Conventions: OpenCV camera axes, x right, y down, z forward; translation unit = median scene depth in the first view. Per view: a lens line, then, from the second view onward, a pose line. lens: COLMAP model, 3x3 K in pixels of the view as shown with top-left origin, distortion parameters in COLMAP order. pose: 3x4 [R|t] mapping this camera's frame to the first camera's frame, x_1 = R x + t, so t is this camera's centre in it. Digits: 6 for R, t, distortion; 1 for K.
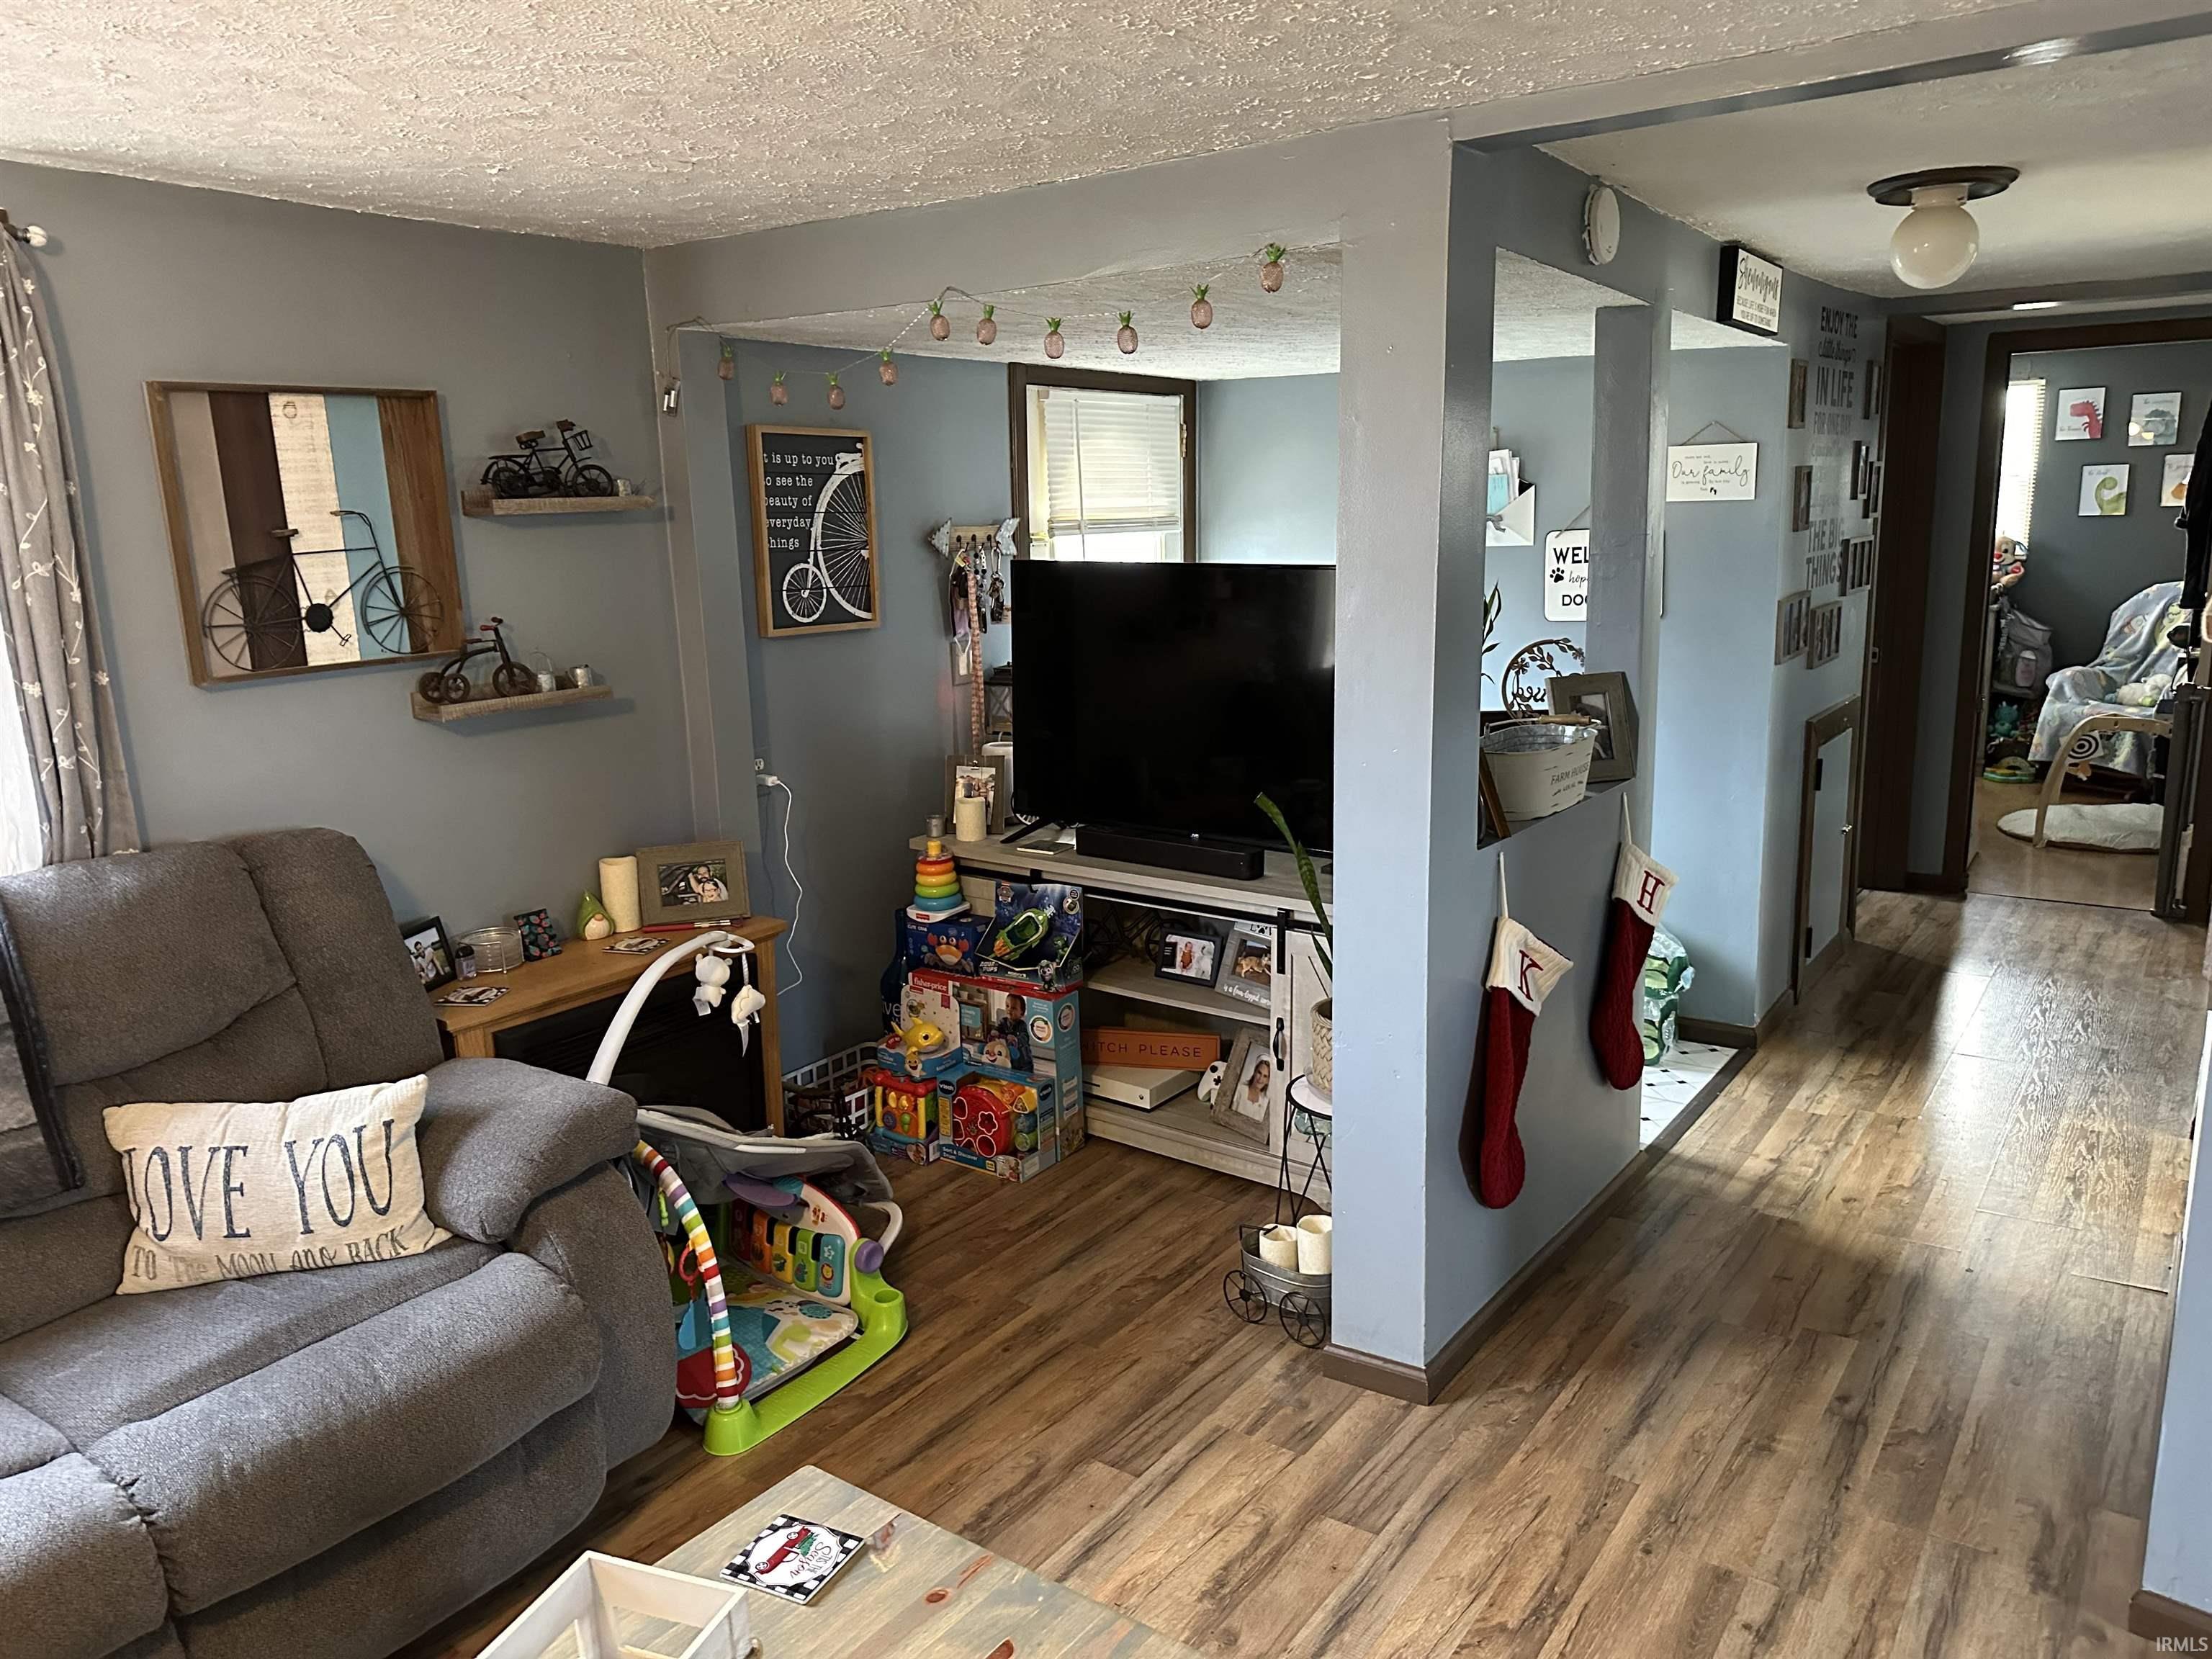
lens RADIAL K [[1577.3, 0, 1112.1], [0, 1577.3, 817.7], [0, 0, 1]] dist [0.058199, -0.054423]
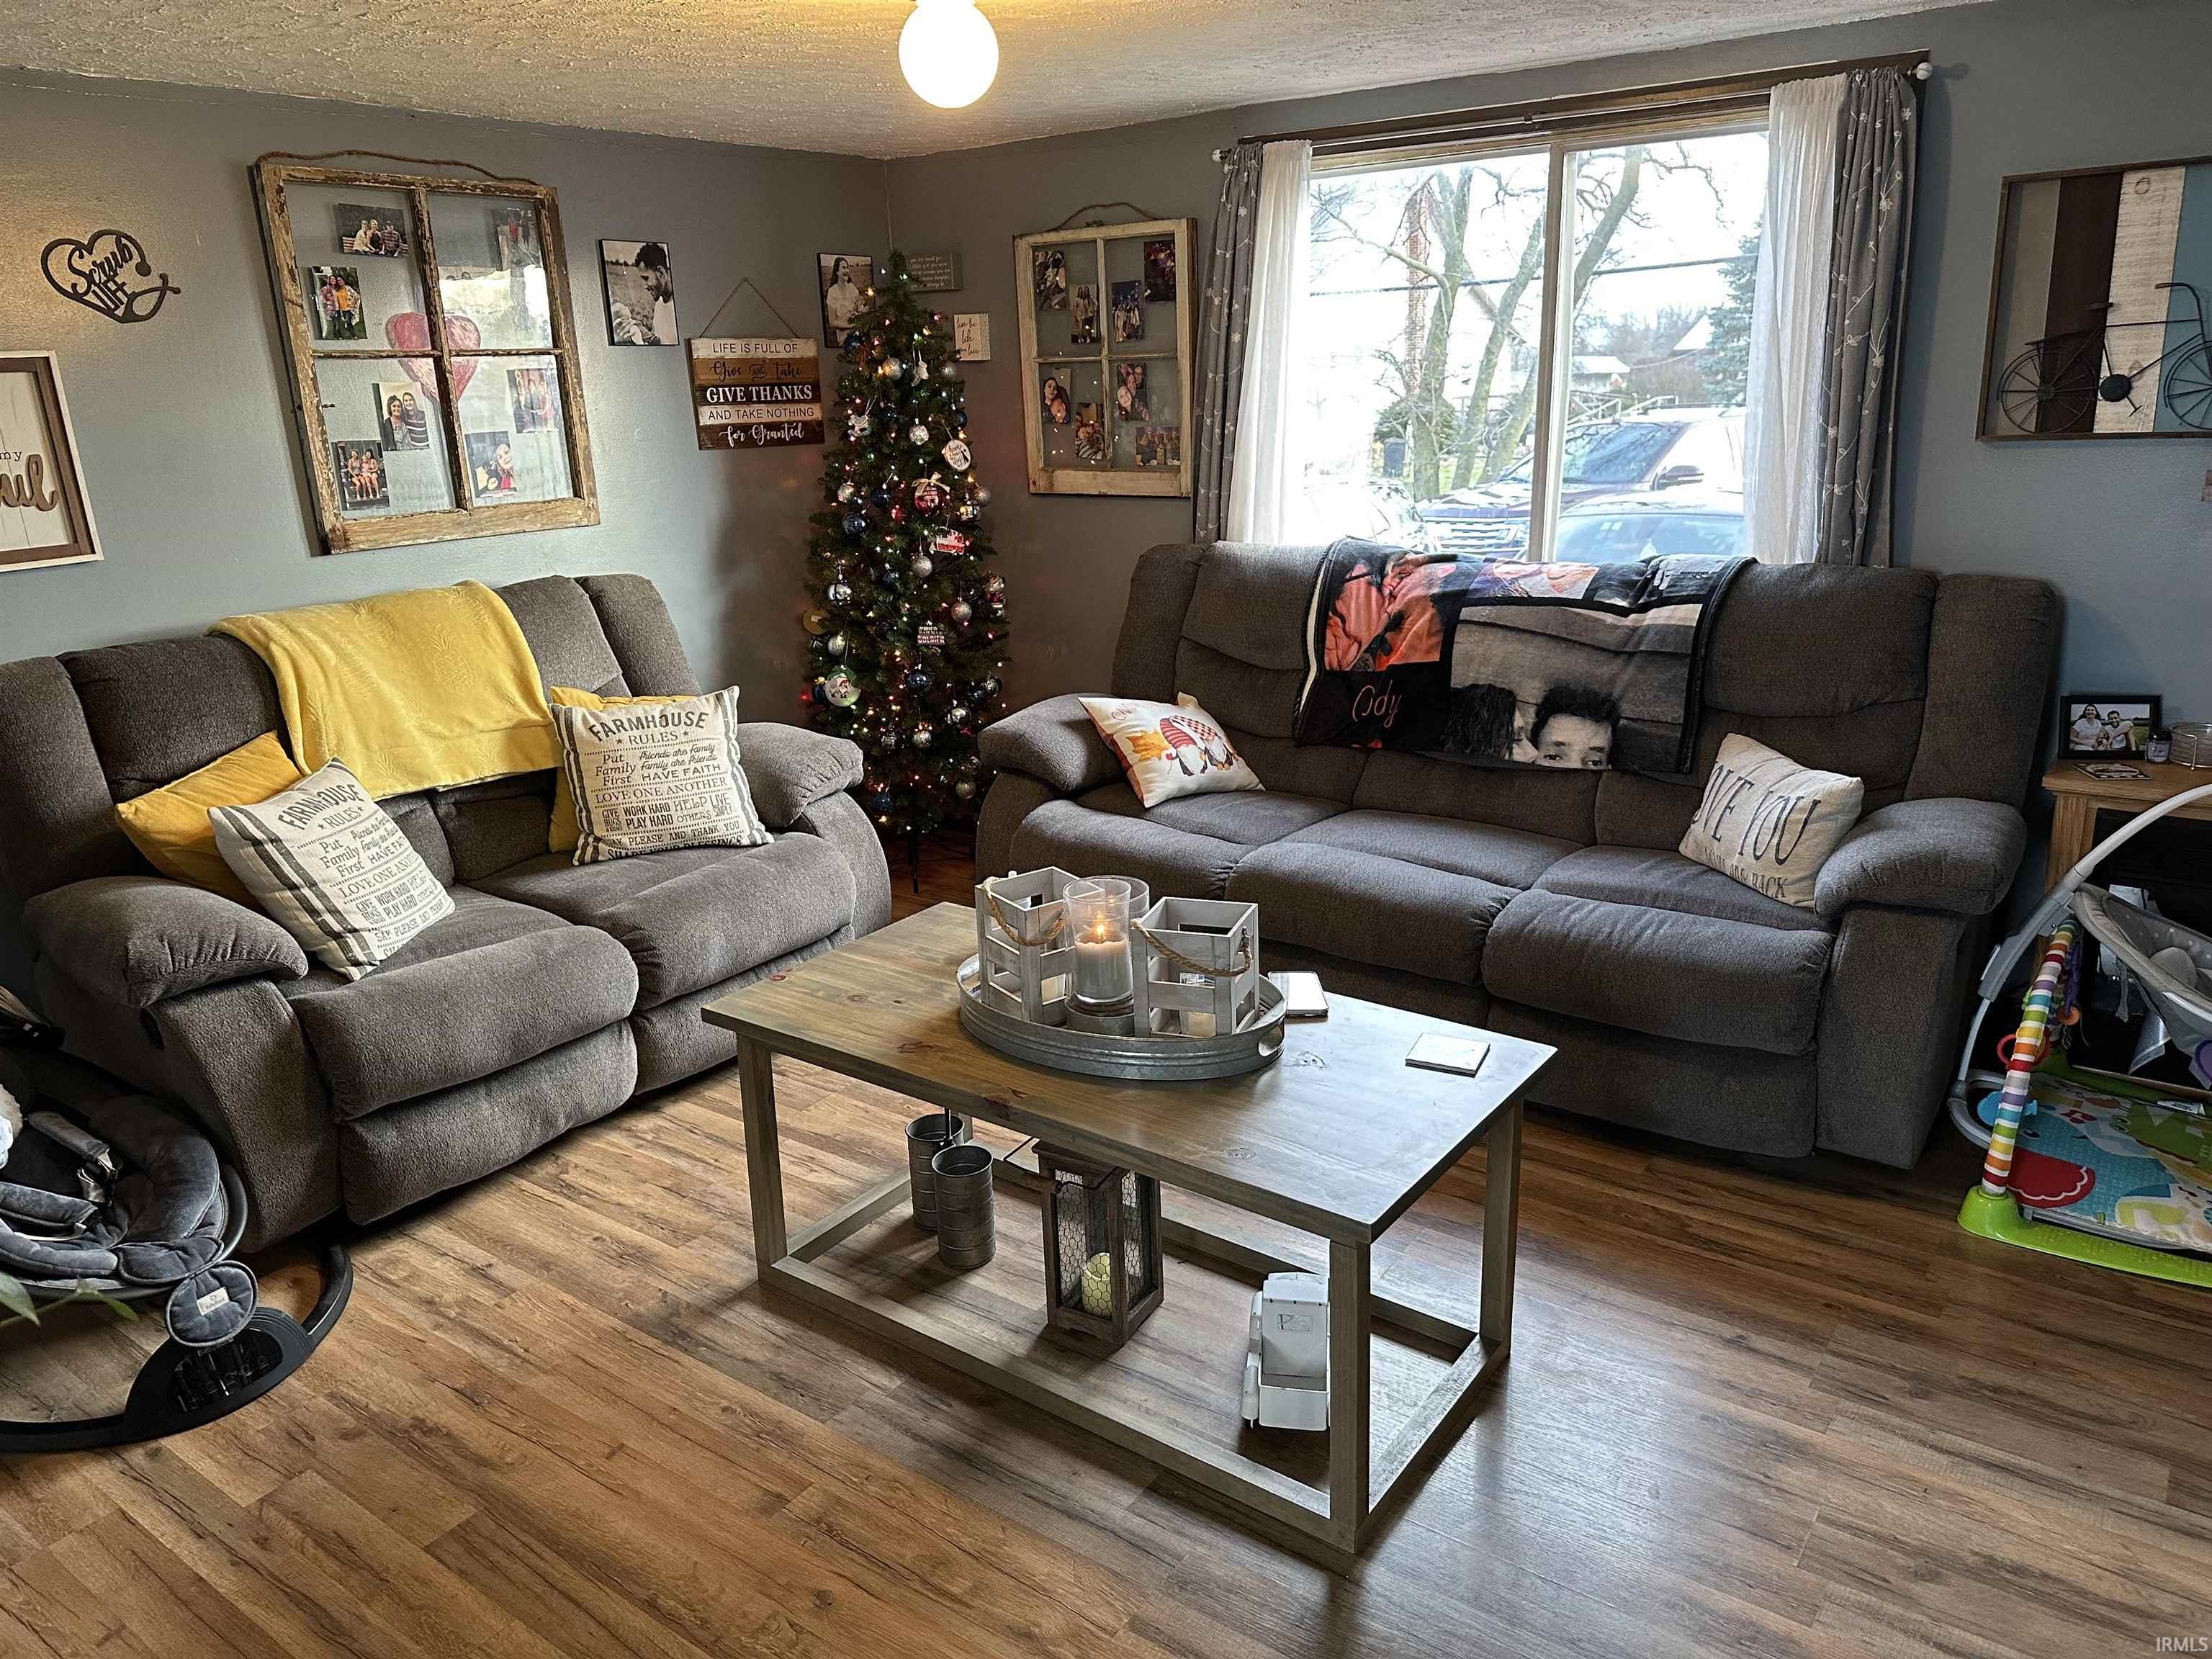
lens RADIAL K [[1552.0, 0, 1100.7], [0, 1552.0, 828.6], [0, 0, 1]] dist [0.094929, -0.094365]
pose [[-0.007372, 0.309022, -0.951026, 0.744024], [-0.159756, 0.938473, 0.306181, -0.079382], [0.987129, 0.154189, 0.042450, 0.398524]]
